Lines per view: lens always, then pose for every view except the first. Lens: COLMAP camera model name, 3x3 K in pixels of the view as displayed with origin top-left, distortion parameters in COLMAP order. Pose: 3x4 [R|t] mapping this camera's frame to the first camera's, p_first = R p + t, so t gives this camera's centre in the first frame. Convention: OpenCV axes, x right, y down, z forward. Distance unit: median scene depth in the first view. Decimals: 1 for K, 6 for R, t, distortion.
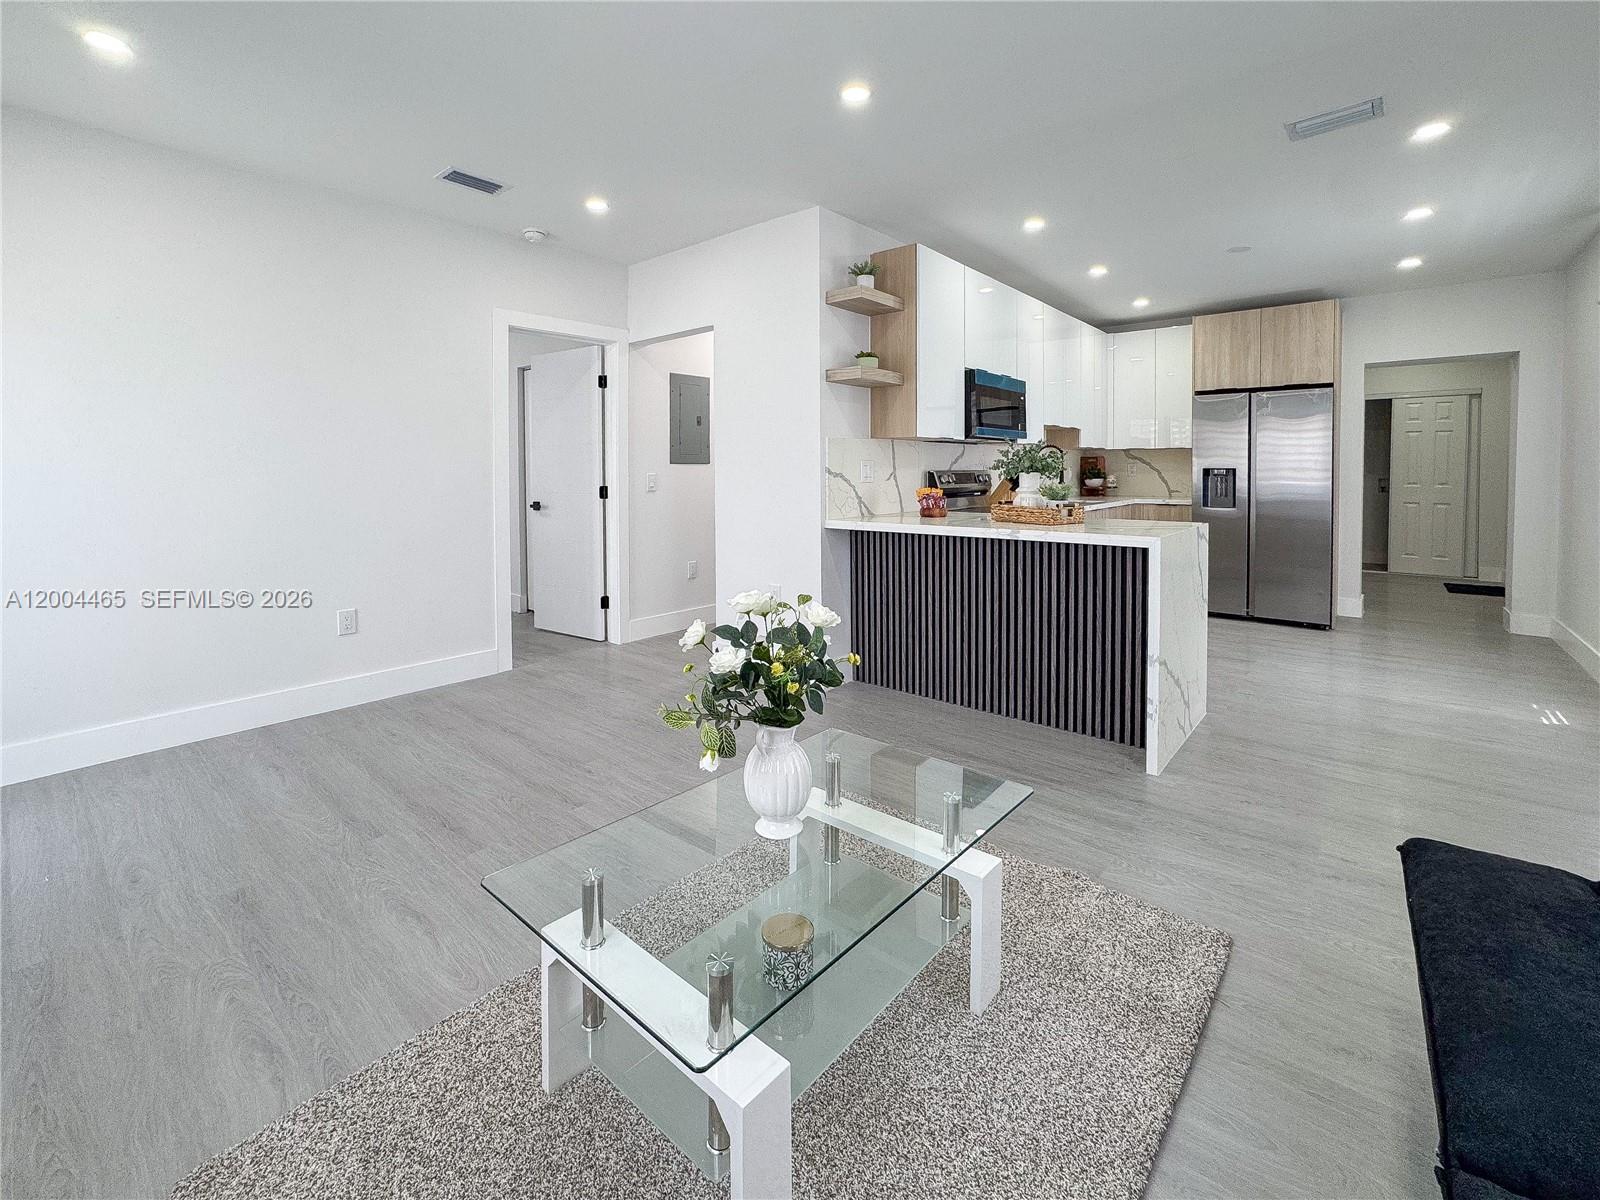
lens RADIAL K [[711.7, 0, 787.7], [0, 711.7, 491.4], [0, 0, 1]] dist [-0.048980, 0.022034]
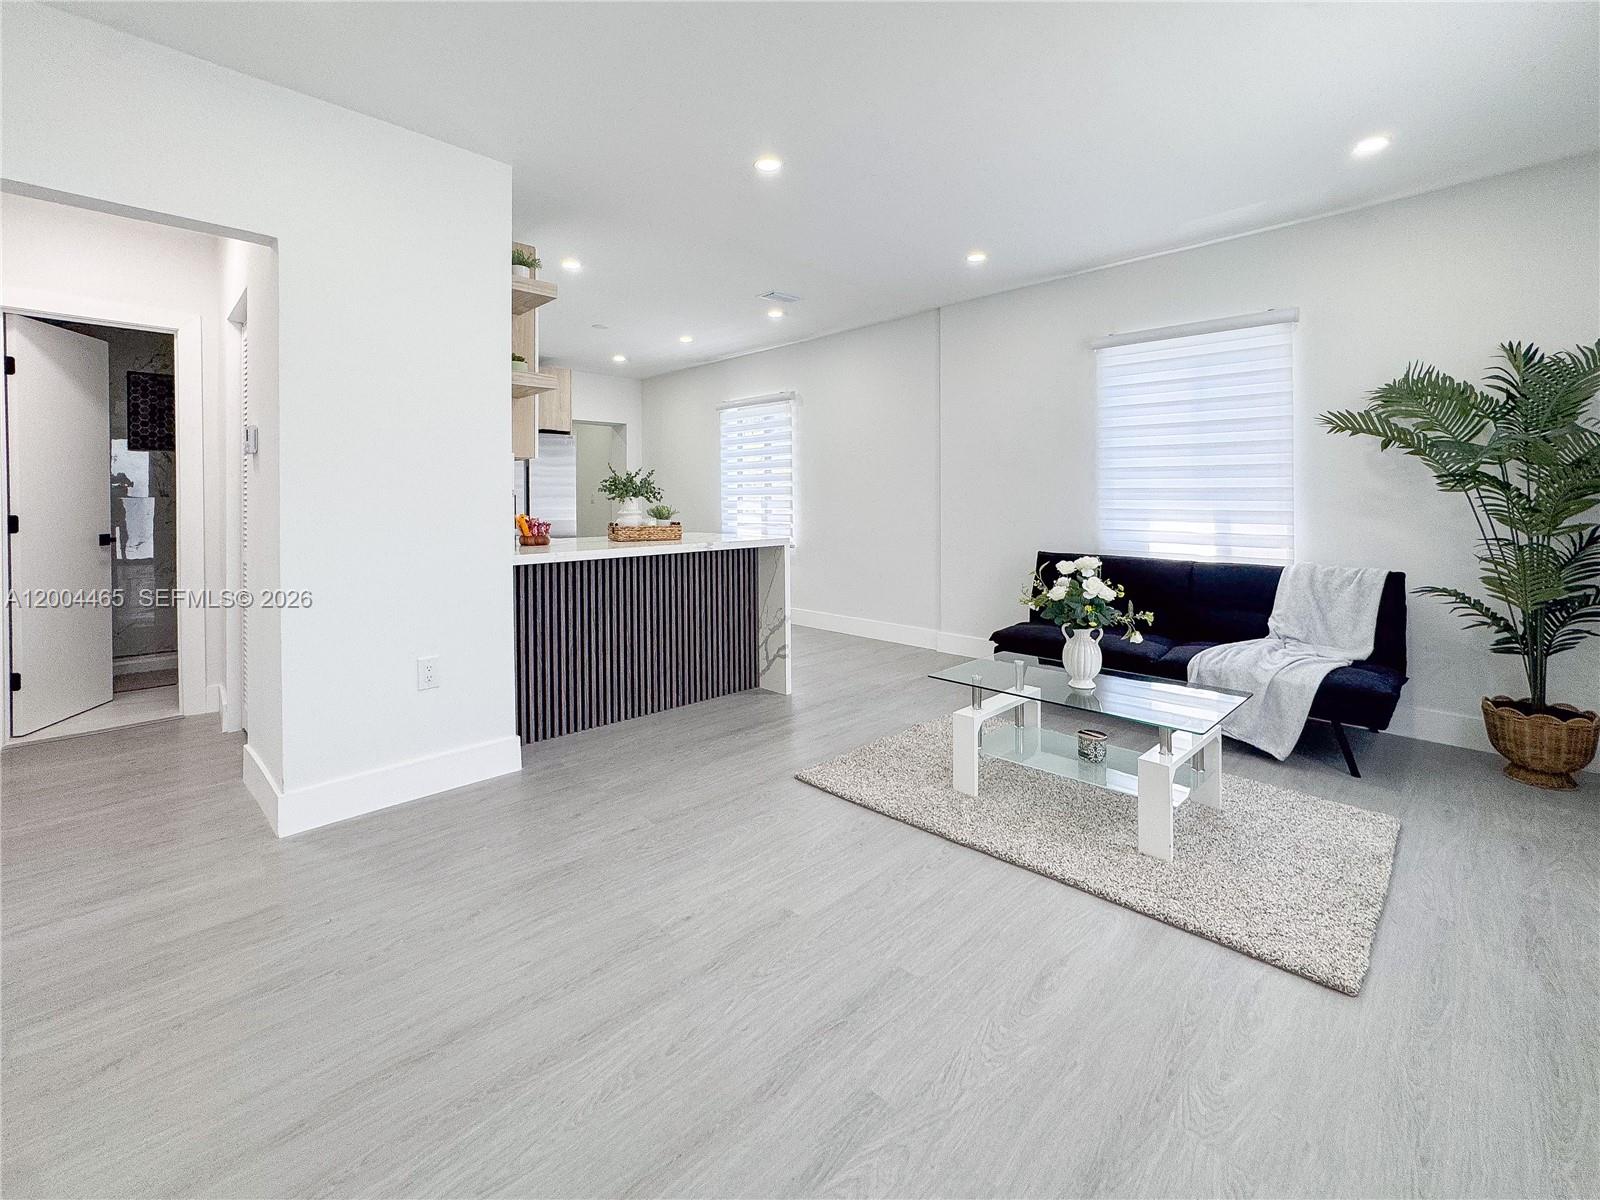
lens RADIAL K [[692.6, 0, 829.8], [0, 692.6, 504.3], [0, 0, 1]] dist [-0.001386, 0.000681]
pose [[0.040978, -0.007741, 0.999130, -0.503523], [0.028592, 0.999570, 0.006572, -0.008776], [-0.998751, 0.028298, 0.041181, 0.426406]]
